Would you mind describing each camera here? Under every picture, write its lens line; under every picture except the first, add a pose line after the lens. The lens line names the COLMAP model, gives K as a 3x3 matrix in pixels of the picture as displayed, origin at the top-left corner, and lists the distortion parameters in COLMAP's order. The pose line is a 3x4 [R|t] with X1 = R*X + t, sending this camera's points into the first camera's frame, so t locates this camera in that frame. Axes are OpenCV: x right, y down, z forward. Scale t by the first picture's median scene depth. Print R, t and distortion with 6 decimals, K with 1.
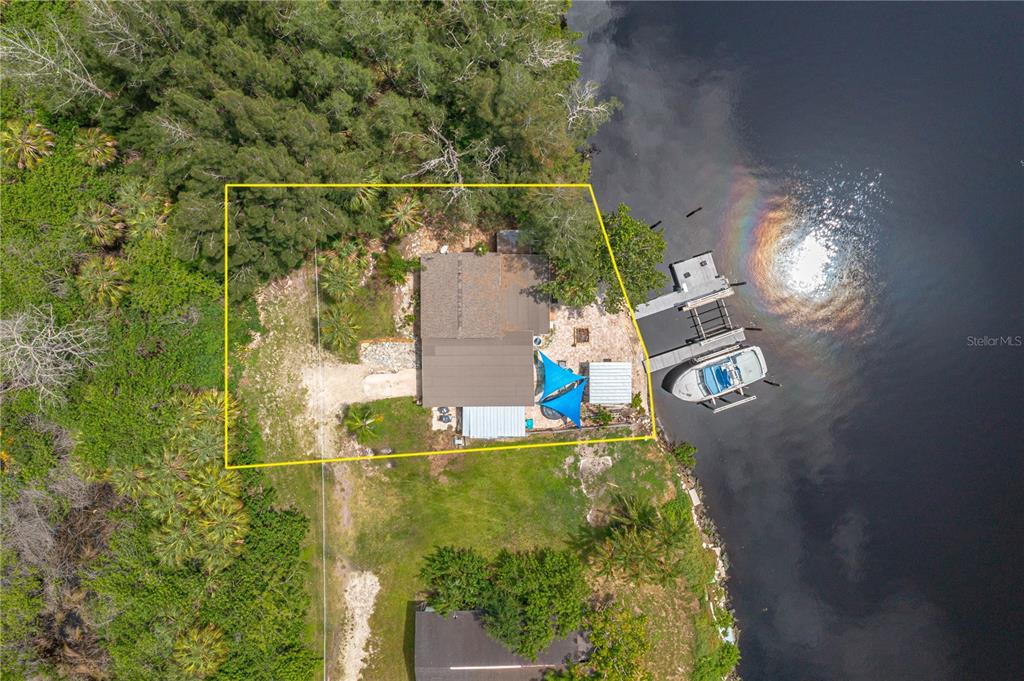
lens RADIAL K [[830.1, 0, 510.9], [0, 830.1, 345.1], [0, 0, 1]] dist [0.004271, -0.000750]
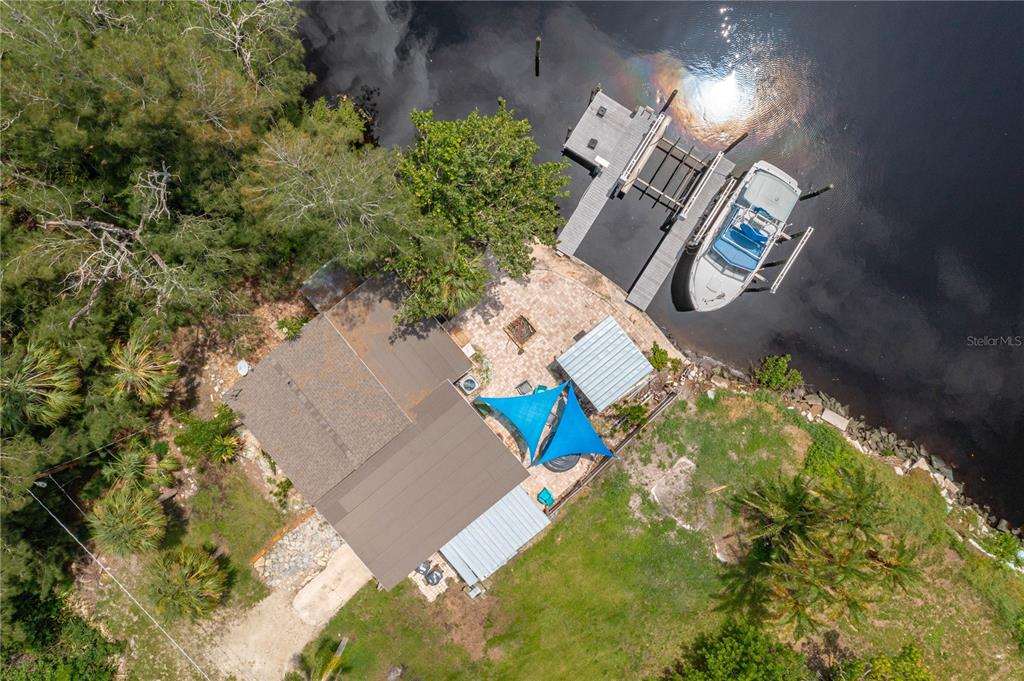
lens RADIAL K [[830.1, 0, 509.7], [0, 830.1, 336.7], [0, 0, 1]] dist [0.004271, -0.000750]
pose [[0.776243, -0.629959, -0.024464, 0.090850], [0.629212, 0.776569, -0.032135, 0.006164], [0.039242, 0.009552, 0.999184, 0.390341]]
